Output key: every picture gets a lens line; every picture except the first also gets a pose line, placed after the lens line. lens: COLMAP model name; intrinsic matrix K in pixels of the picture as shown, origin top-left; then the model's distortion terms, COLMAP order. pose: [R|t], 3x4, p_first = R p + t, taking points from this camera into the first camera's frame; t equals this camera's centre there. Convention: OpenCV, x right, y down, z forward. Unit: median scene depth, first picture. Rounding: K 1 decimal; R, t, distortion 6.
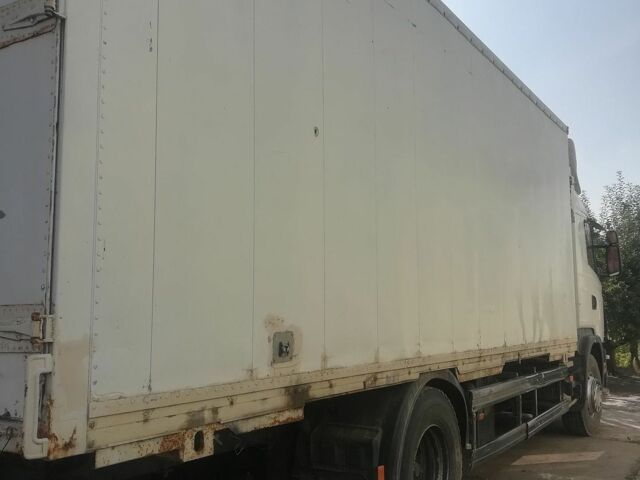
lens RADIAL K [[674.0, 0, 320.0], [0, 674.0, 240.0], [0, 0, 1]] dist [0.061046, -0.115888]
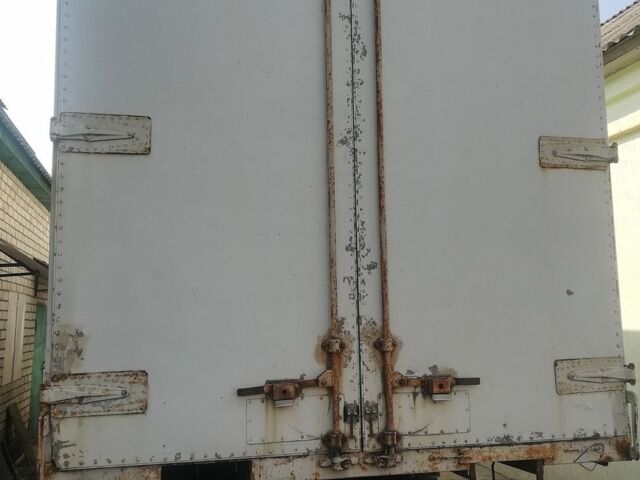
lens RADIAL K [[674.0, 0, 320.0], [0, 674.0, 240.0], [0, 0, 1]] dist [0.061046, -0.115888]
pose [[0.694660, 0.079165, 0.714969, -1.897031], [-0.062147, 0.996814, -0.049991, -0.045006], [-0.716649, -0.009707, 0.697367, 0.418227]]
